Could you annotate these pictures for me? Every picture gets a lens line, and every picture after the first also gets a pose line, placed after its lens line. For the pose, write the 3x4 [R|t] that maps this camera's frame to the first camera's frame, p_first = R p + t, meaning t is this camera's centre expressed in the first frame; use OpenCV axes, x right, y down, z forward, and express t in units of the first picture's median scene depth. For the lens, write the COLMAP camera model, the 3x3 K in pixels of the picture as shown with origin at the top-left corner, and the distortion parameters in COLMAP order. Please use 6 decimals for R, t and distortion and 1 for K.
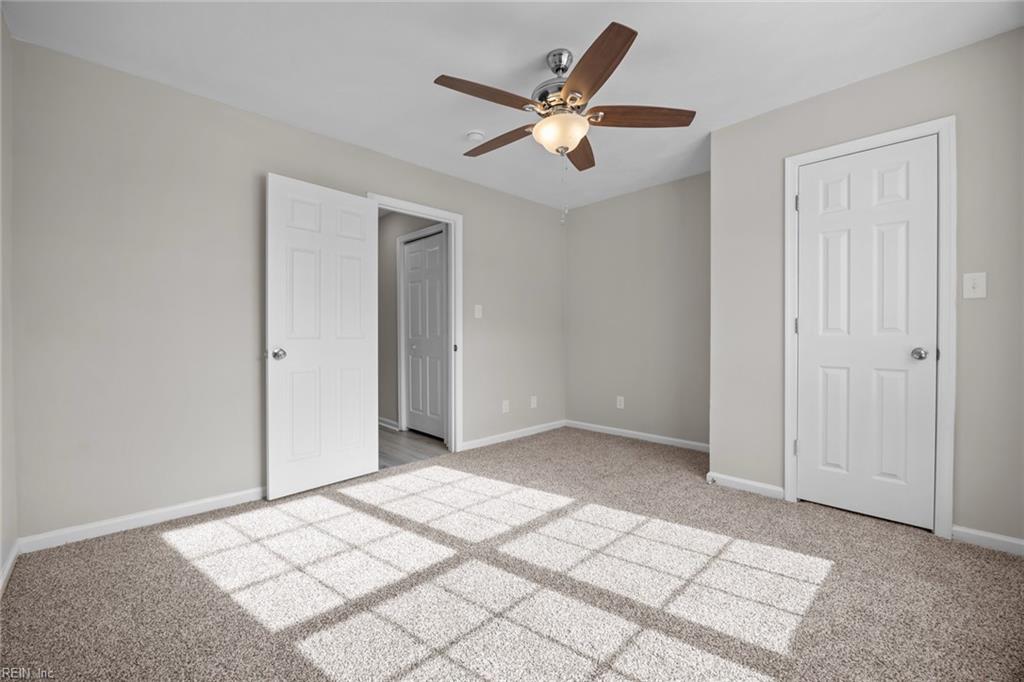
lens RADIAL K [[428.8, 0, 503.0], [0, 428.8, 335.6], [0, 0, 1]] dist [-0.004722, -0.002902]
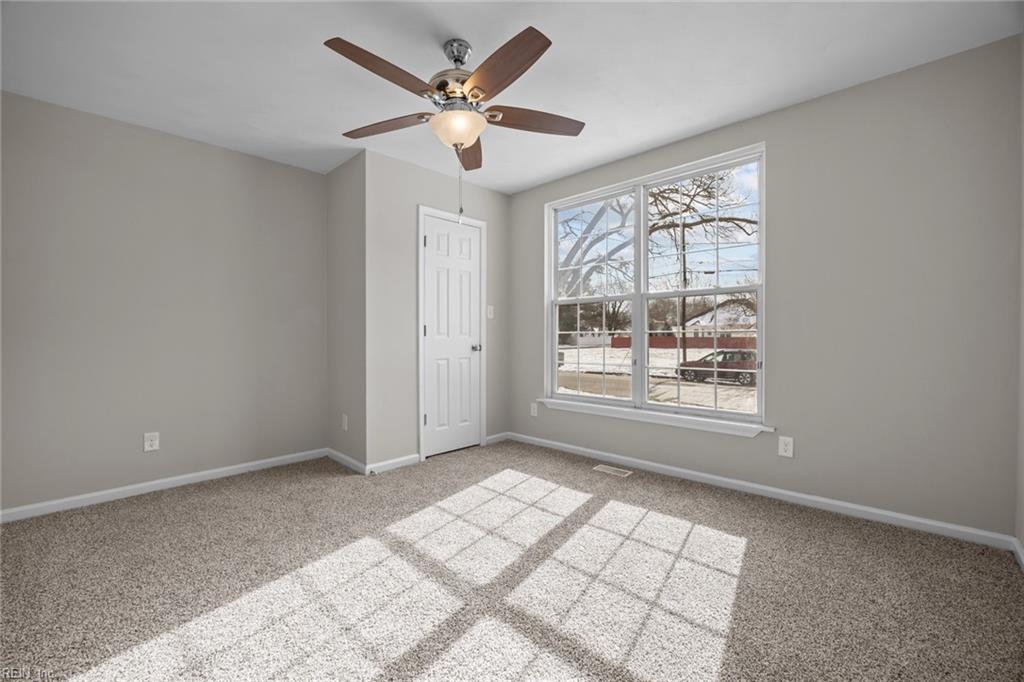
lens RADIAL K [[428.8, 0, 526.8], [0, 428.8, 337.0], [0, 0, 1]] dist [-0.004722, -0.002902]
pose [[-0.084741, 0.006085, 0.996384, -0.792808], [0.010474, 0.999932, -0.005216, 0.009122], [-0.996348, 0.009994, -0.084799, 0.884510]]
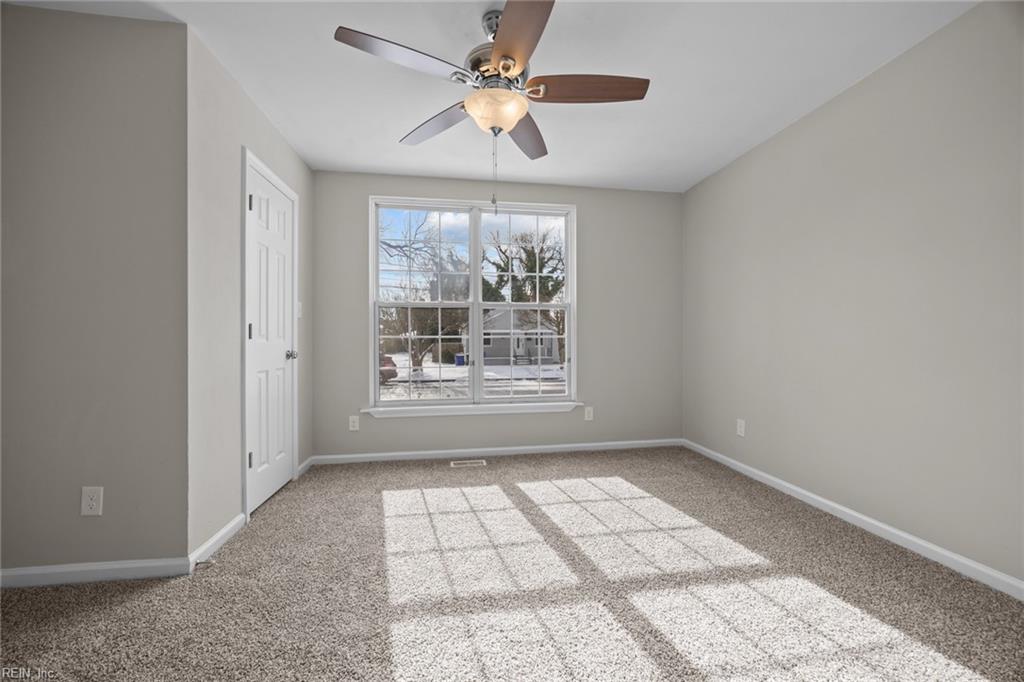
lens RADIAL K [[384.8, 0, 522.2], [0, 384.8, 339.8], [0, 0, 1]] dist [0.000796, 0.000247]
pose [[-0.838477, 0.013720, 0.544764, -0.316926], [0.015124, 0.999884, -0.001904, 0.007389], [-0.544726, 0.006643, -0.838587, 1.548260]]
